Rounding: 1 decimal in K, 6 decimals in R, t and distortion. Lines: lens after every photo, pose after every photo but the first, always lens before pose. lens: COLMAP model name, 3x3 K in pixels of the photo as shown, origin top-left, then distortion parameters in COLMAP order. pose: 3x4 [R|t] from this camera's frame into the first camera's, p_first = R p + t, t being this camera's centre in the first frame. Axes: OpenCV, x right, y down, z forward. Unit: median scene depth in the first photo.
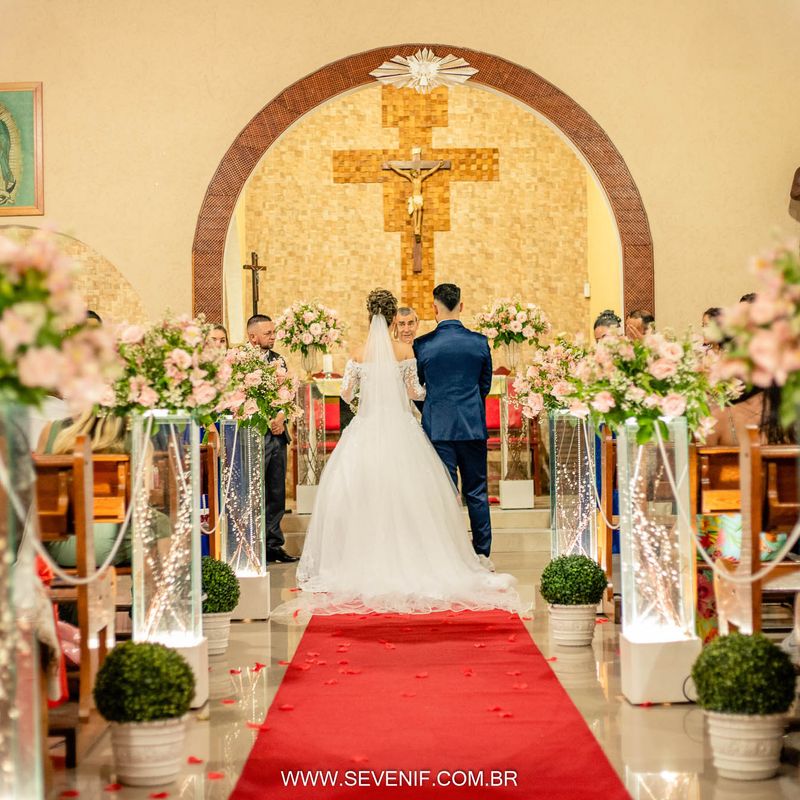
lens RADIAL K [[1852.3, 0, 400.0], [0, 1852.3, 401.5], [0, 0, 1]] dist [-0.116040, 0.000000]
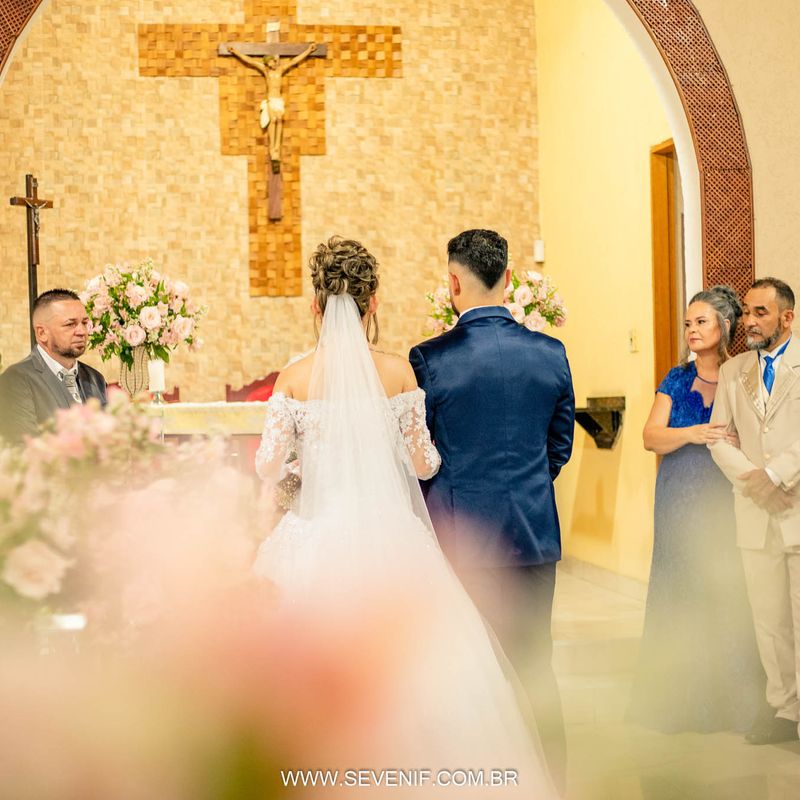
lens RADIAL K [[1852.3, 0, 400.4], [0, 1852.3, 397.1], [0, 0, 1]] dist [-0.116040, 0.000000]
pose [[0.987491, -0.004746, 0.157606, -0.047438], [0.002312, 0.999875, 0.015622, -0.019694], [-0.157660, -0.015062, 0.987379, 0.373320]]
